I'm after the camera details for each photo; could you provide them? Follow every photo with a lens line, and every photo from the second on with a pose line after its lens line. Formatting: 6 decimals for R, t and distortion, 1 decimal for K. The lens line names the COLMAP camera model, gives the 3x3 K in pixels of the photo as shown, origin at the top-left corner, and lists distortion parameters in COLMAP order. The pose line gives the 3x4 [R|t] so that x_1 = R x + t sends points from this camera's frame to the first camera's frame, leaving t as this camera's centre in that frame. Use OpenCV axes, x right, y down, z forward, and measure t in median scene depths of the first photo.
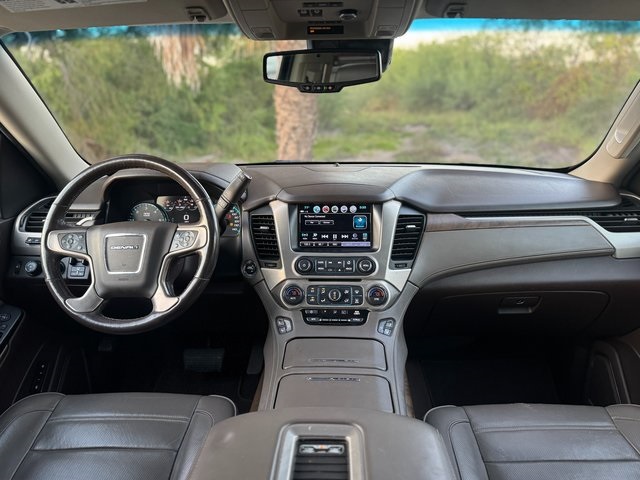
lens RADIAL K [[450.8, 0, 320.0], [0, 450.8, 240.0], [0, 0, 1]] dist [0.105950, -0.154998]
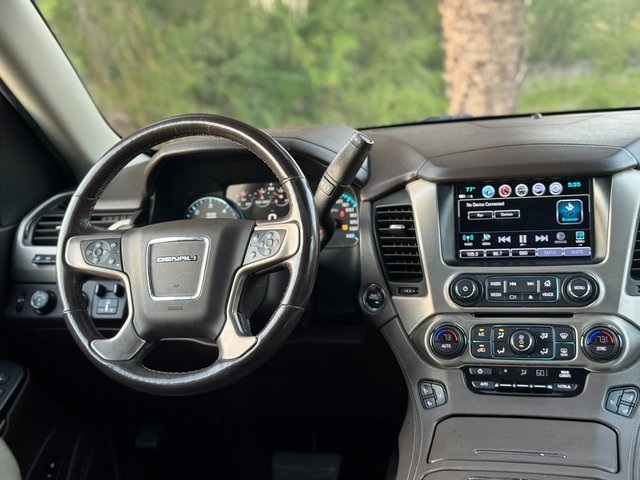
lens RADIAL K [[900.7, 0, 320.0], [0, 900.7, 240.0], [0, 0, 1]] dist [0.215135, -0.558598]
pose [[0.969202, -0.024523, -0.245043, 0.066974], [0.009648, 0.998047, -0.061723, 0.061956], [0.246078, 0.057458, 0.967545, -0.151519]]
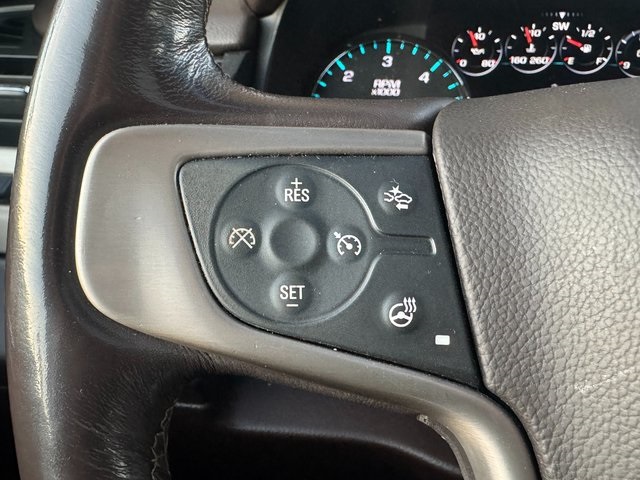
lens RADIAL K [[617.7, 0, 320.0], [0, 617.7, 240.0], [0, 0, 1]] dist [0.008881, 0.009140]
pose [[0.998681, 0.041707, -0.029954, -0.486250], [-0.038110, 0.992979, 0.111986, -0.011083], [0.034415, -0.110697, 0.993258, 0.786985]]
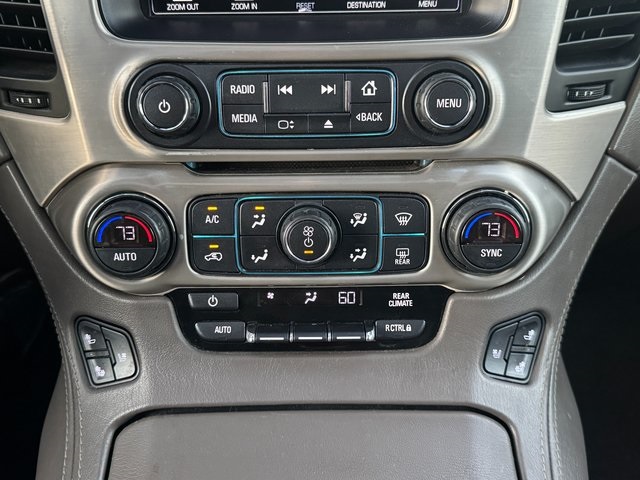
lens RADIAL K [[672.6, 0, 320.0], [0, 672.6, 240.0], [0, 0, 1]] dist [0.178643, -0.465930]
pose [[0.998487, -0.031054, 0.045378, 0.021822], [0.012415, 0.931264, 0.364134, -0.002065], [-0.053566, -0.363020, 0.930240, 0.652851]]
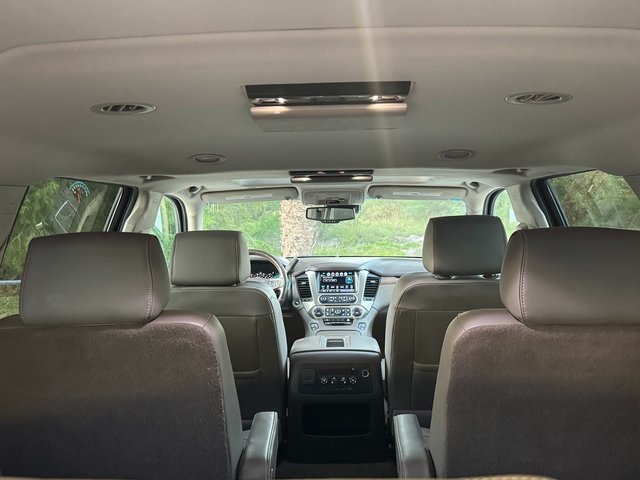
lens RADIAL K [[574.5, 0, 320.0], [0, 574.5, 240.0], [0, 0, 1]] dist [-0.000751, -0.000384]
pose [[0.999858, -0.005998, 0.015725, -0.091333], [0.009554, 0.971487, -0.236900, 0.424804], [-0.013856, 0.237017, 0.971407, -1.701735]]
